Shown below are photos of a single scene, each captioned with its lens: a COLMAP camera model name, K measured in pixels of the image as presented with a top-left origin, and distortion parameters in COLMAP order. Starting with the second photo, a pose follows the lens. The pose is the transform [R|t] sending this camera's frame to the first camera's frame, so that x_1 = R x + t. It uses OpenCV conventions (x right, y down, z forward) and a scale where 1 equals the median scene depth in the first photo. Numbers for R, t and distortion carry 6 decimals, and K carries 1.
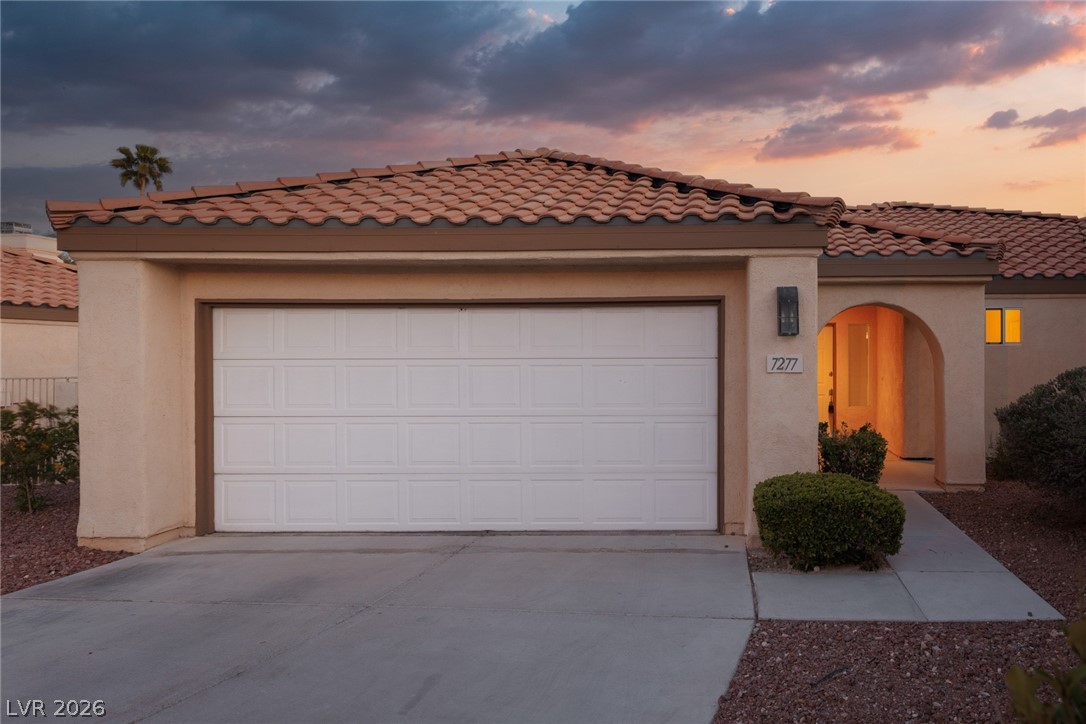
lens RADIAL K [[691.0, 0, 543.5], [0, 691.0, 360.1], [0, 0, 1]] dist [0.016529, -0.002565]
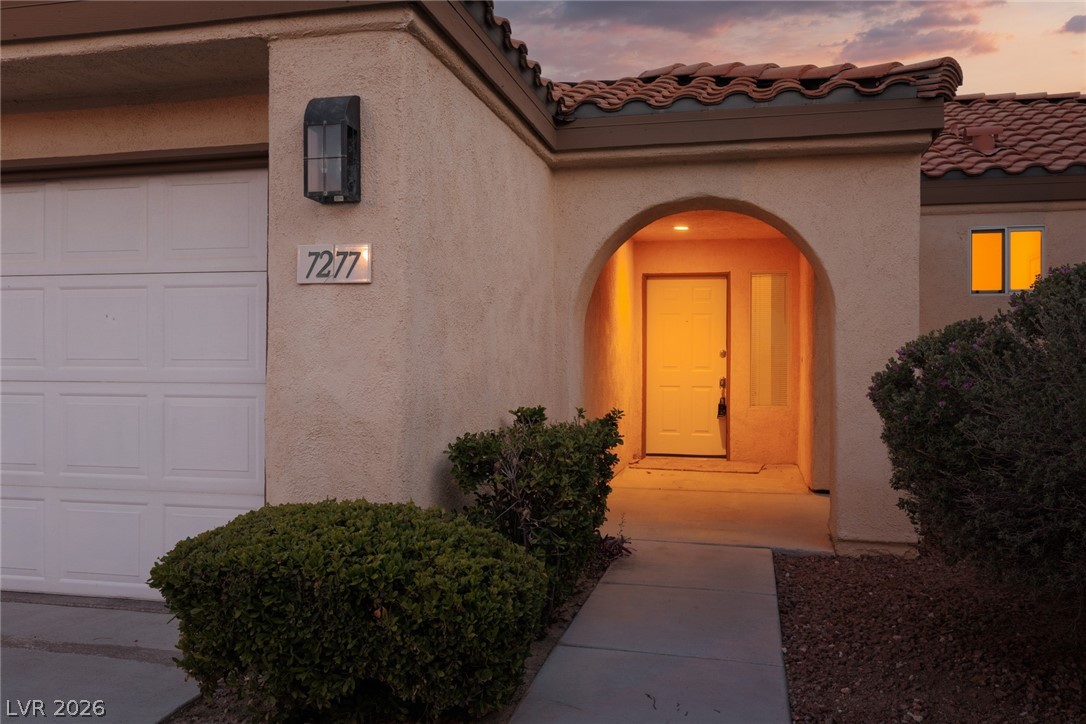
lens RADIAL K [[666.5, 0, 534.1], [0, 666.5, 384.1], [0, 0, 1]] dist [0.007271, -0.000171]
pose [[0.983231, 0.011094, -0.182029, 0.529480], [-0.013155, 0.999862, -0.010119, 0.082981], [0.181892, 0.012344, 0.983241, 0.551630]]
